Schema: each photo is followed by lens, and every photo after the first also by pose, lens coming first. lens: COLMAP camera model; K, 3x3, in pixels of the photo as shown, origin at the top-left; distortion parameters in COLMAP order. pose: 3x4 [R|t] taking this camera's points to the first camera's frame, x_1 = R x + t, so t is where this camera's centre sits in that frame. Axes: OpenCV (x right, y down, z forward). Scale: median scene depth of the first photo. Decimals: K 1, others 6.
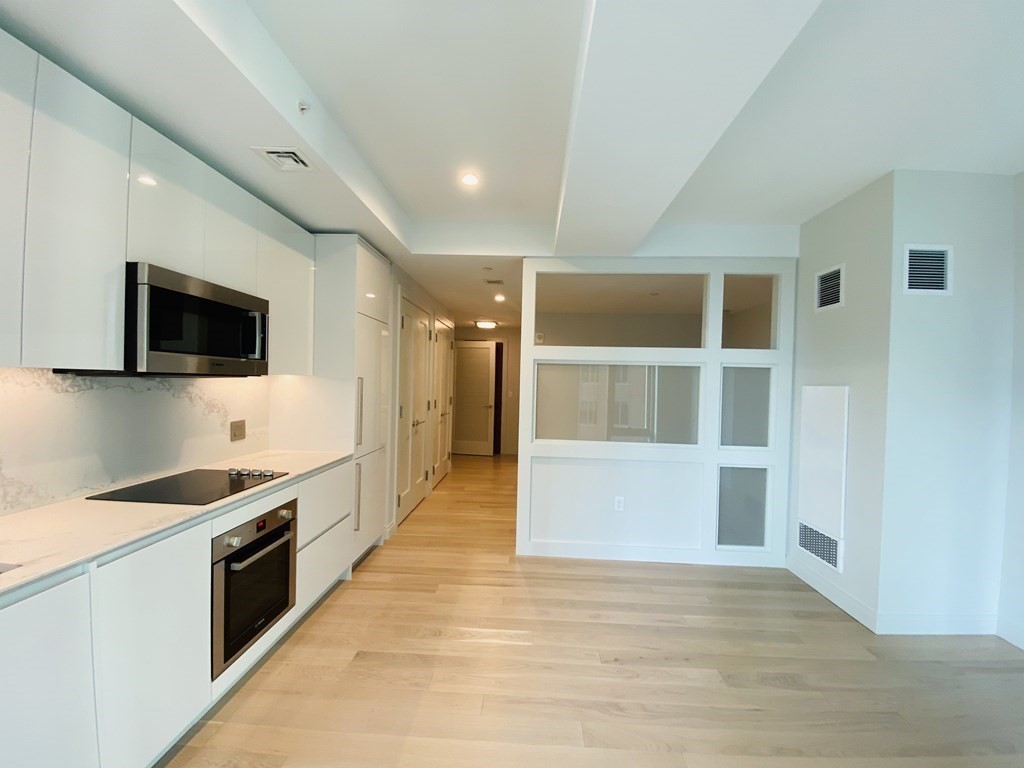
lens RADIAL K [[414.6, 0, 514.9], [0, 414.6, 388.0], [0, 0, 1]] dist [0.001626, -0.011729]
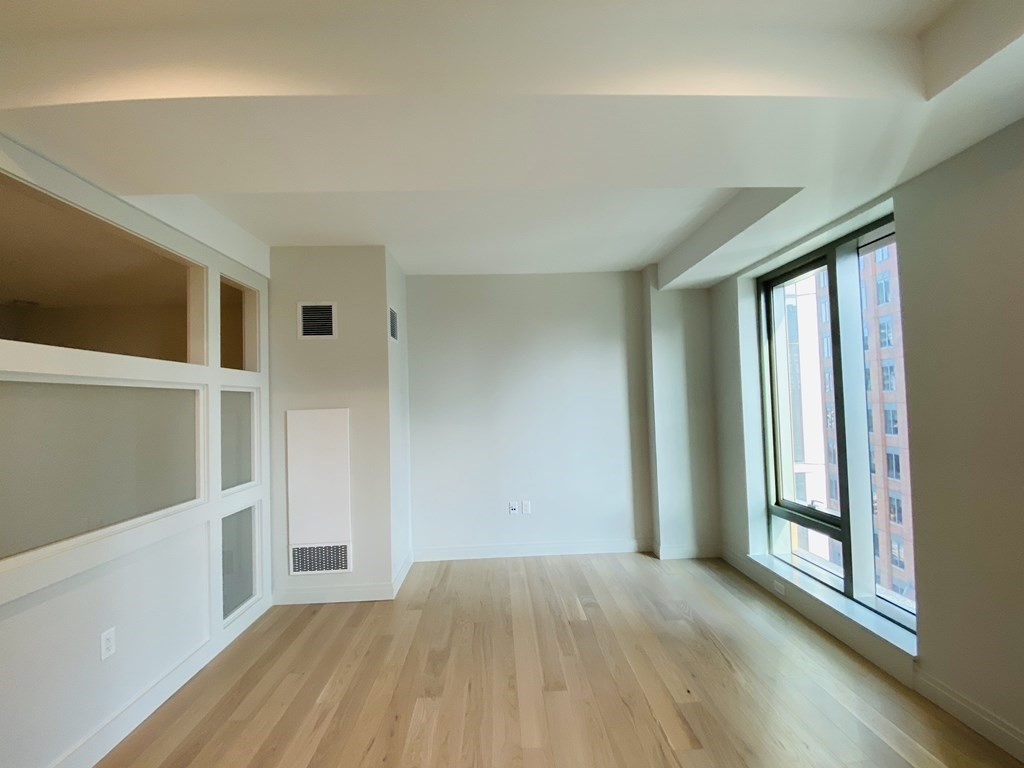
lens RADIAL K [[414.6, 0, 514.9], [0, 414.6, 388.0], [0, 0, 1]] dist [0.001626, -0.011729]
pose [[-0.087856, 0.011176, 0.996071, -0.441943], [0.040851, 0.999136, -0.007607, -0.037049], [-0.995295, 0.040022, -0.088236, 0.688680]]
